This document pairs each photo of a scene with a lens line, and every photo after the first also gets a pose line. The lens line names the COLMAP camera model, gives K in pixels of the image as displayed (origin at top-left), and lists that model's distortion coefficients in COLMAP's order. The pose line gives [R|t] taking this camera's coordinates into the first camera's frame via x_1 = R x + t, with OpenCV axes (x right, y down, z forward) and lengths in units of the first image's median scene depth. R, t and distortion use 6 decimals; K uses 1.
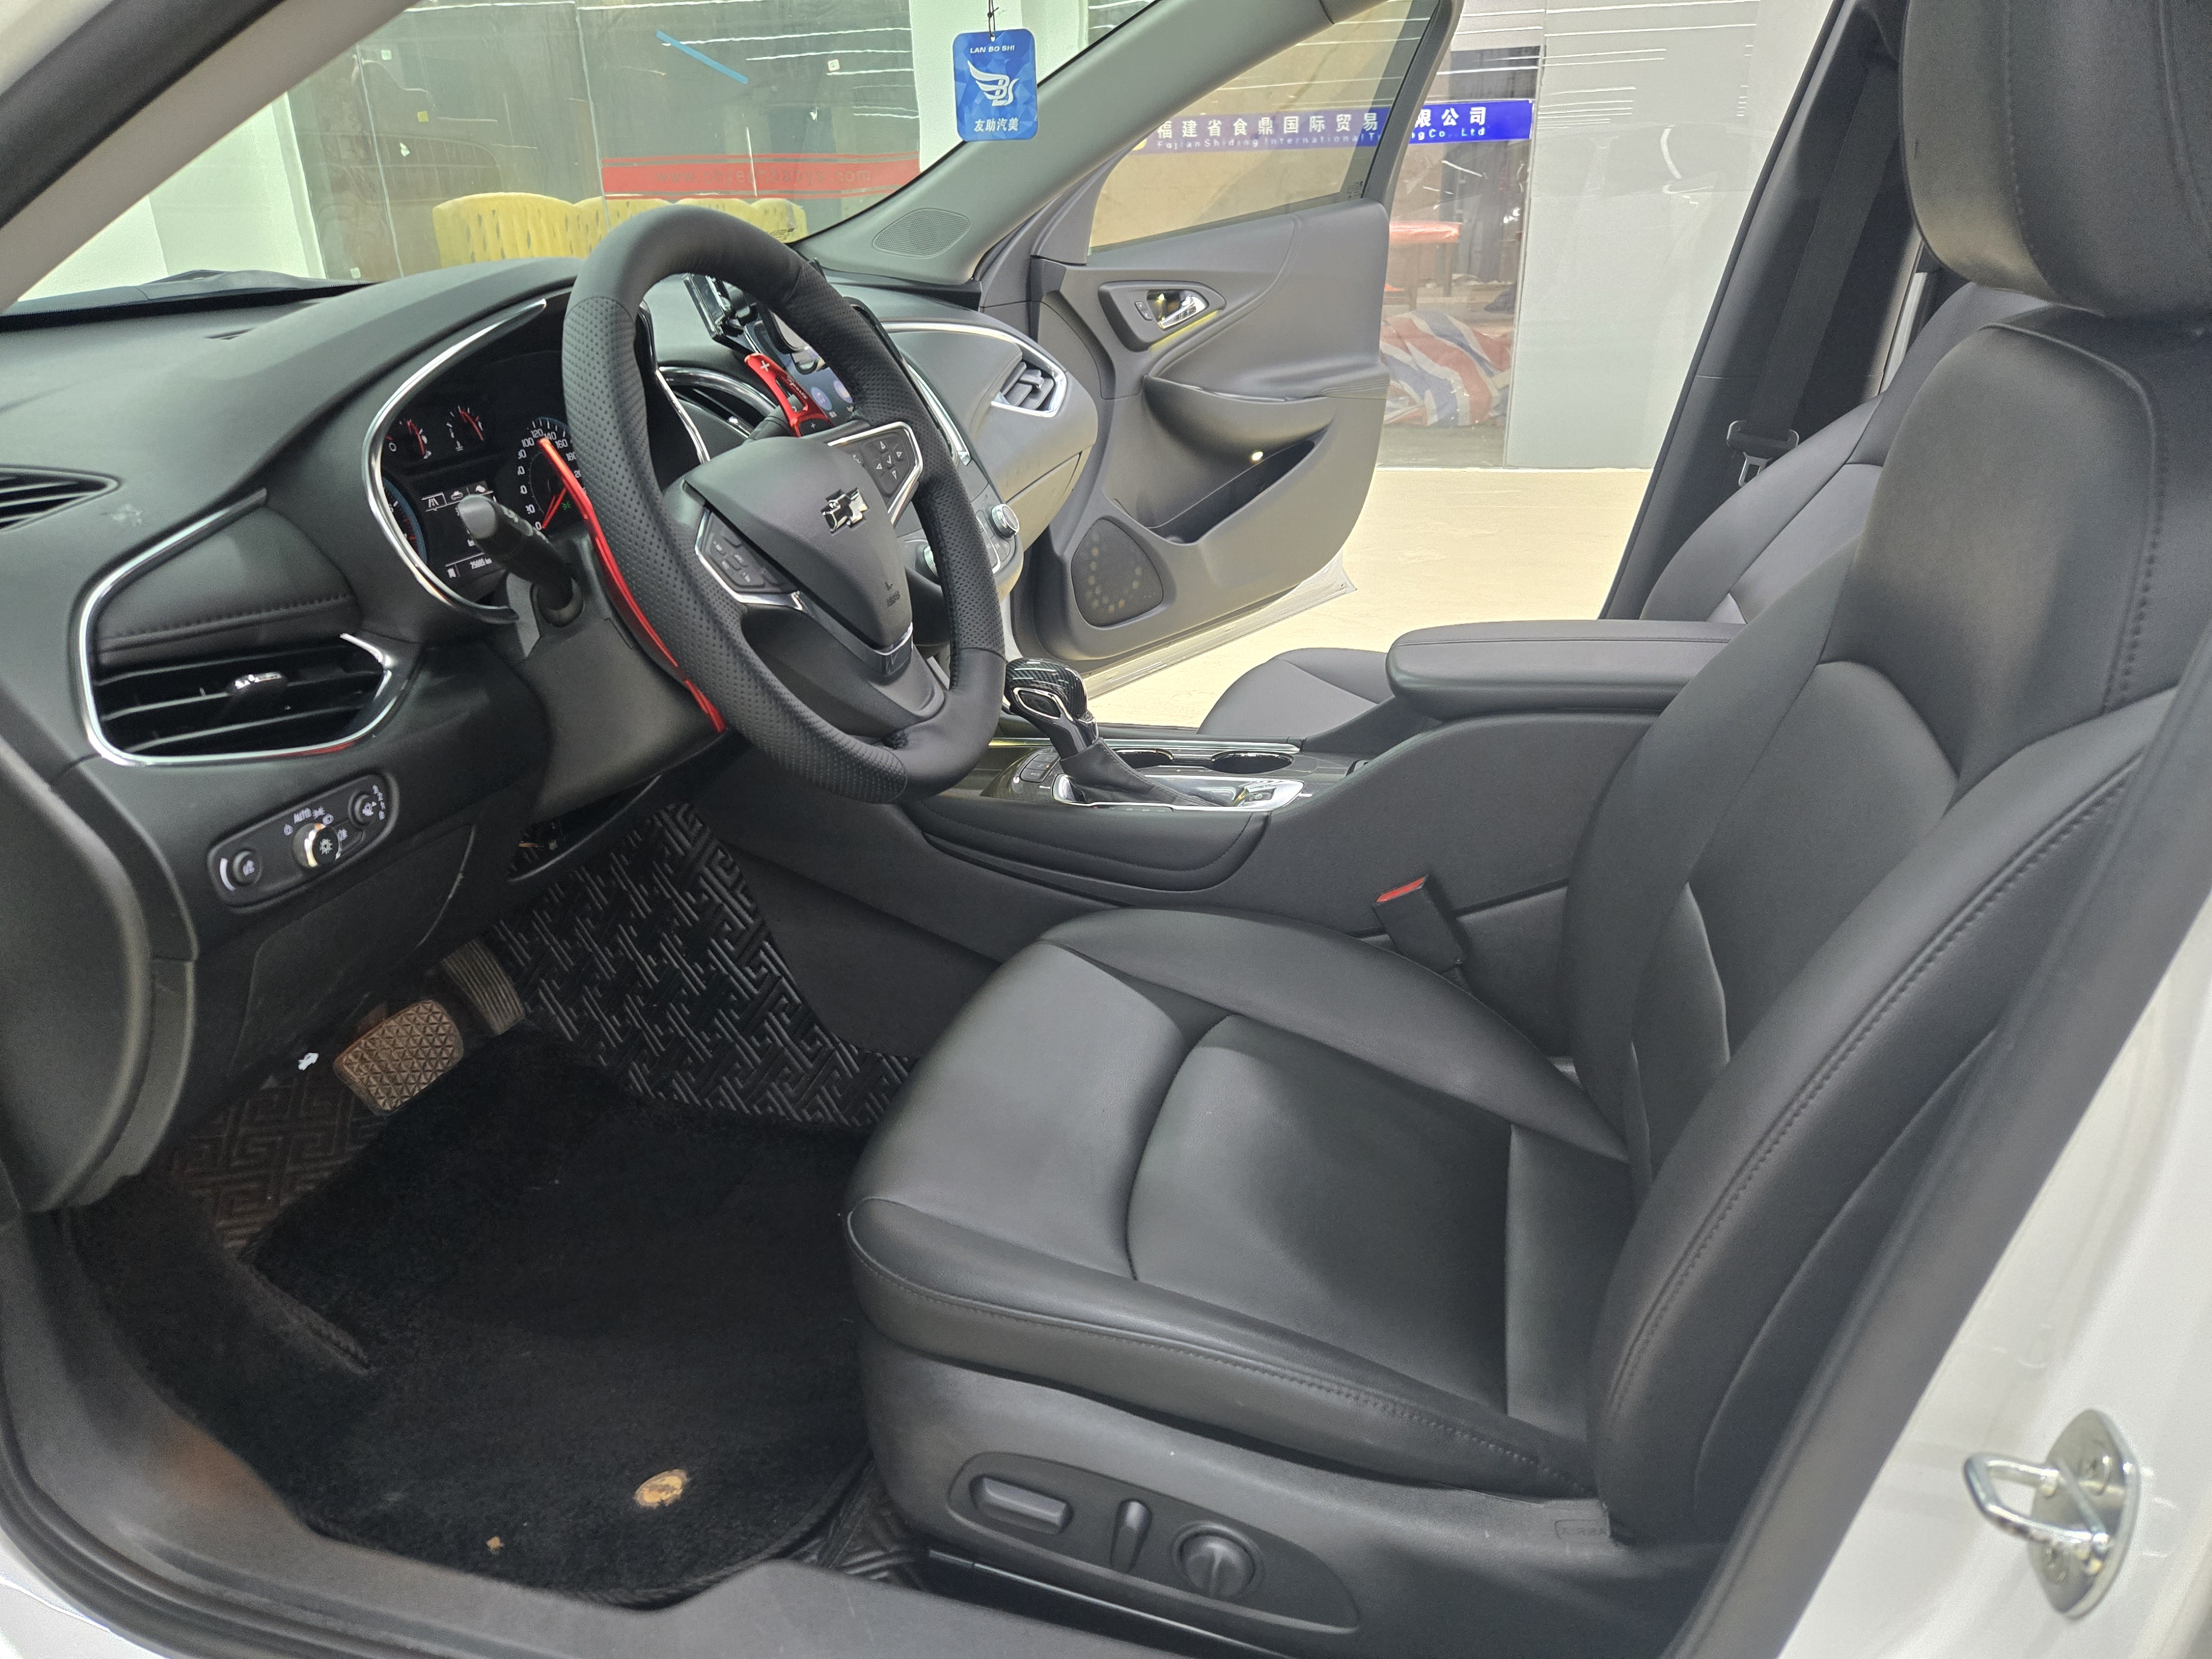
lens RADIAL K [[1504.3, 0, 1106.0], [0, 1504.3, 829.5], [0, 0, 1]] dist [0.074760, -0.000216]
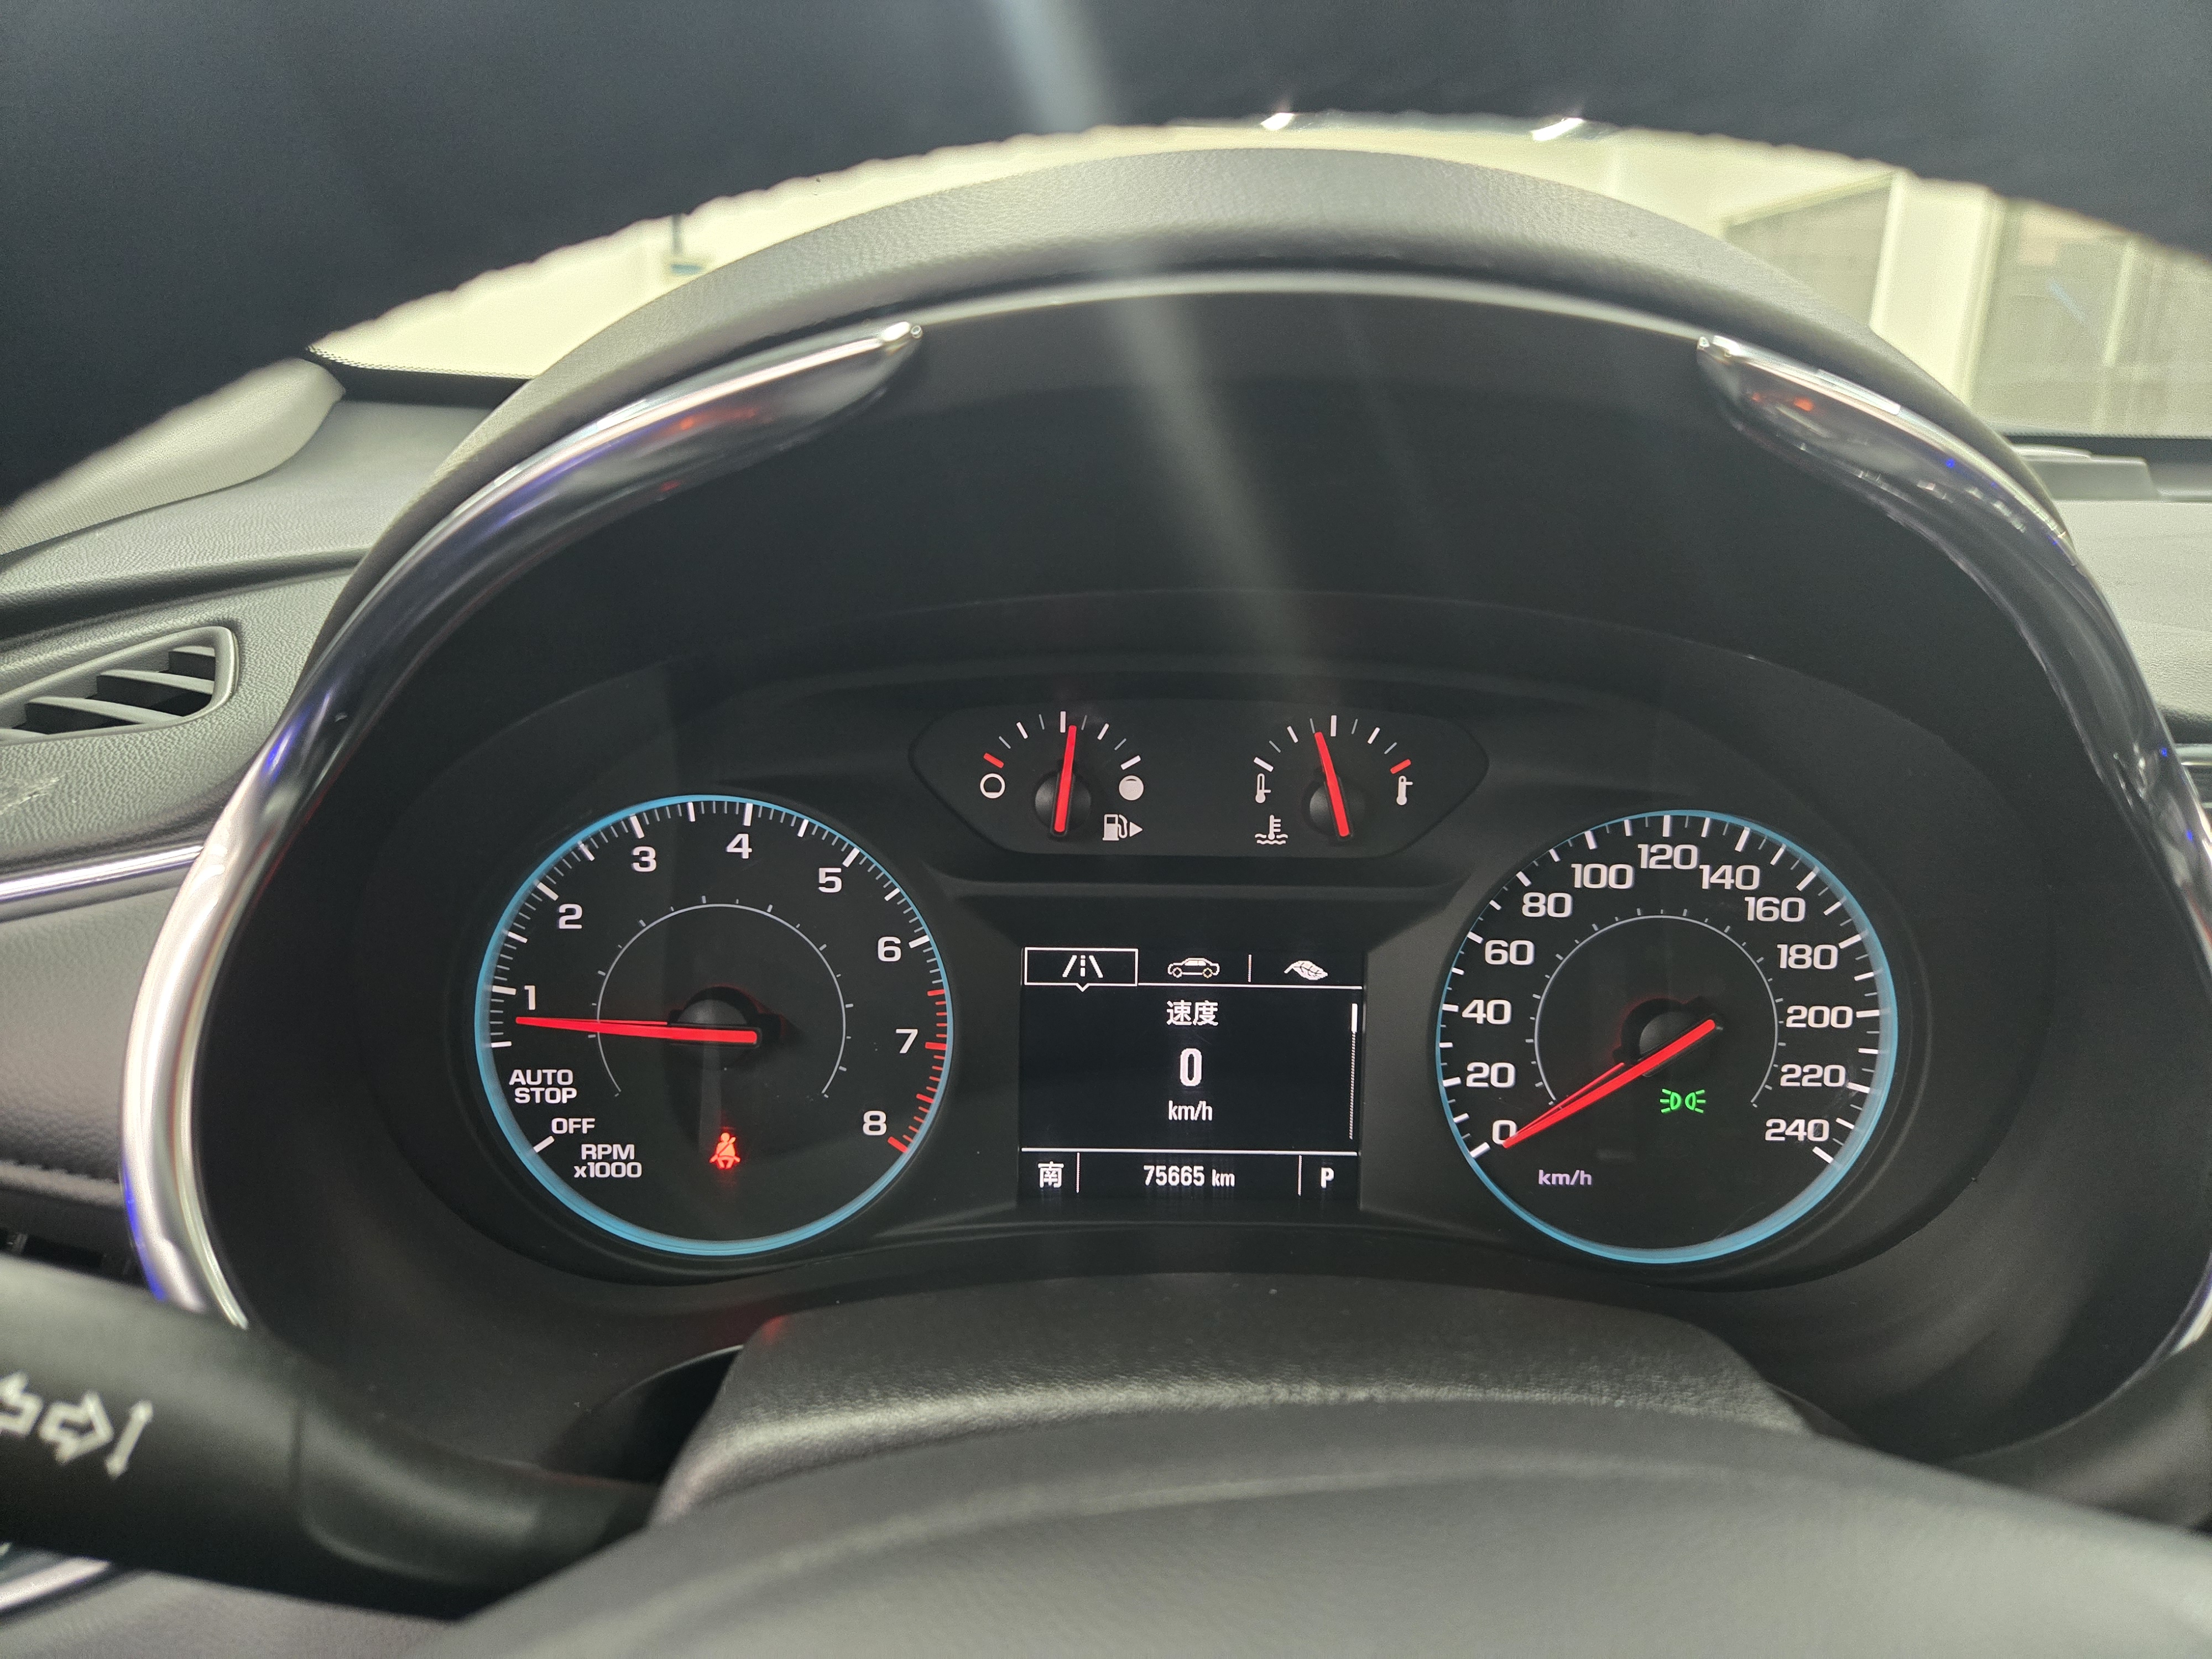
lens RADIAL K [[1502.6, 0, 1102.8], [0, 1502.6, 812.7], [0, 0, 1]] dist [0.045910, -0.003008]
pose [[0.294599, 0.289528, -0.910706, -0.080417], [-0.402771, 0.901836, 0.156419, -0.153448], [0.866595, 0.320725, 0.382294, 0.452152]]
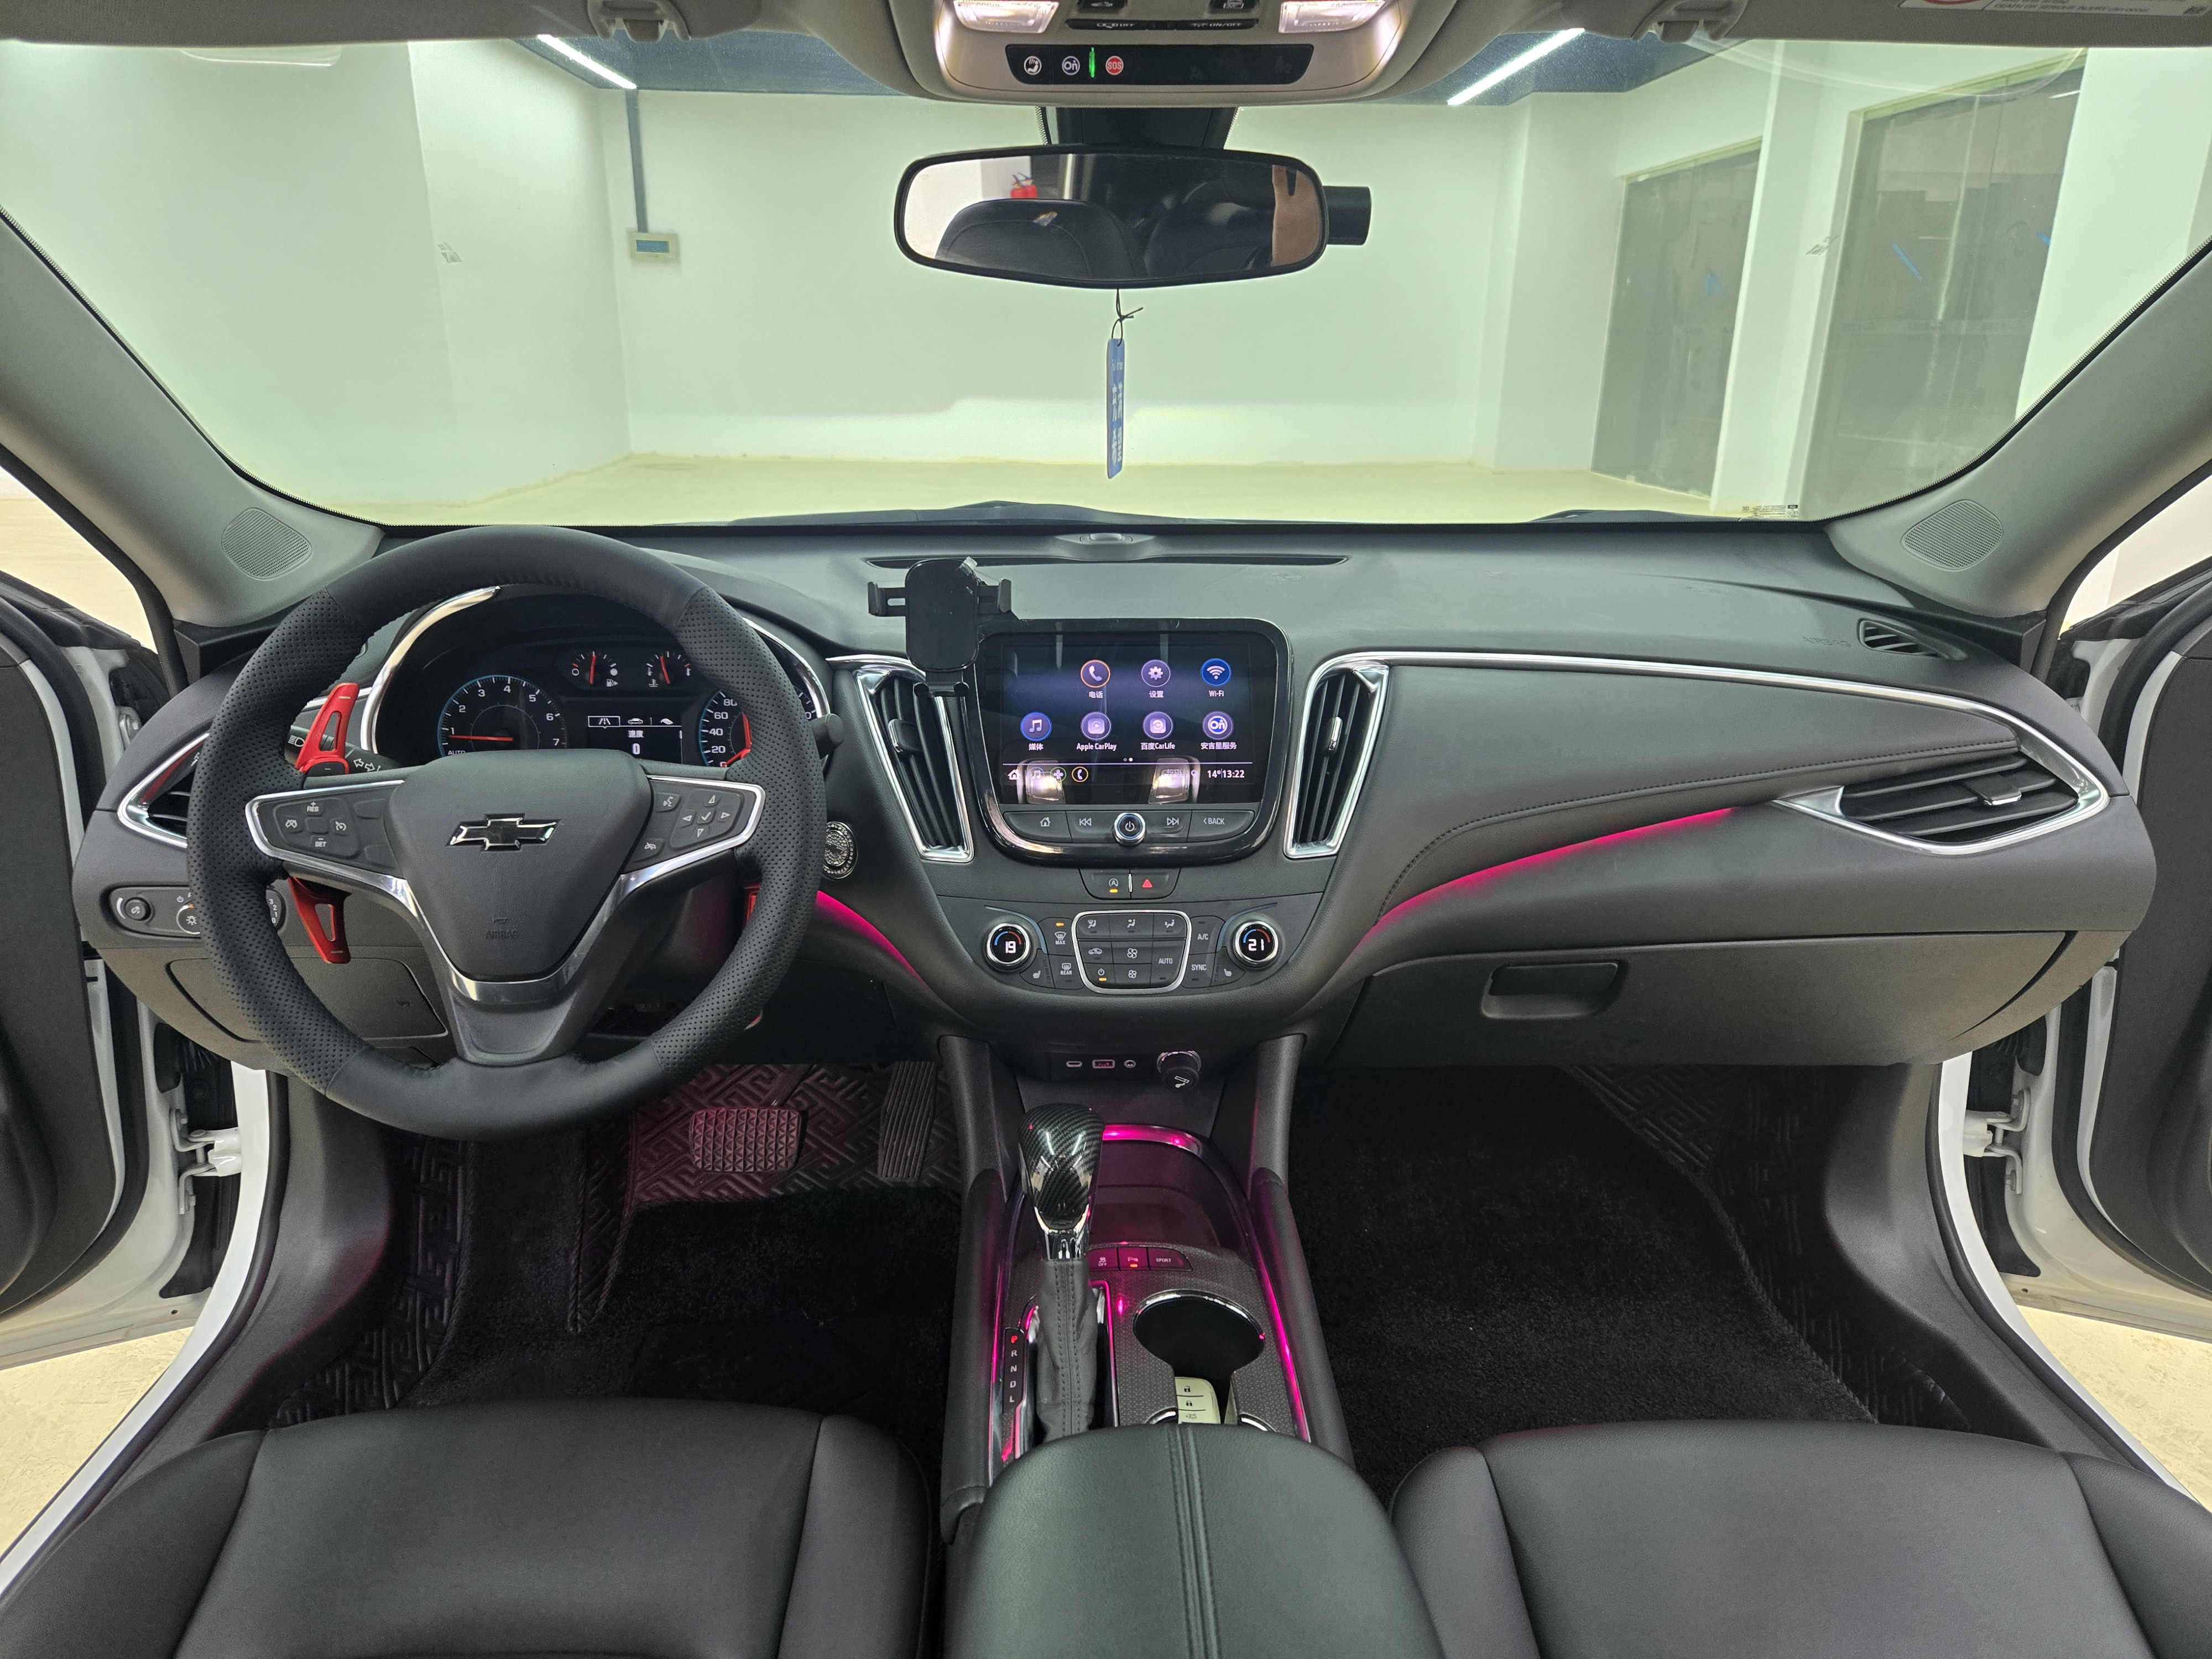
lens RADIAL K [[1507.4, 0, 1093.3], [0, 1507.4, 829.4], [0, 0, 1]] dist [0.091378, -0.085845]
pose [[0.290481, 0.323948, -0.900377, 0.402038], [-0.384162, 0.901270, 0.200331, -0.272046], [0.876379, 0.287698, 0.386251, 0.467472]]
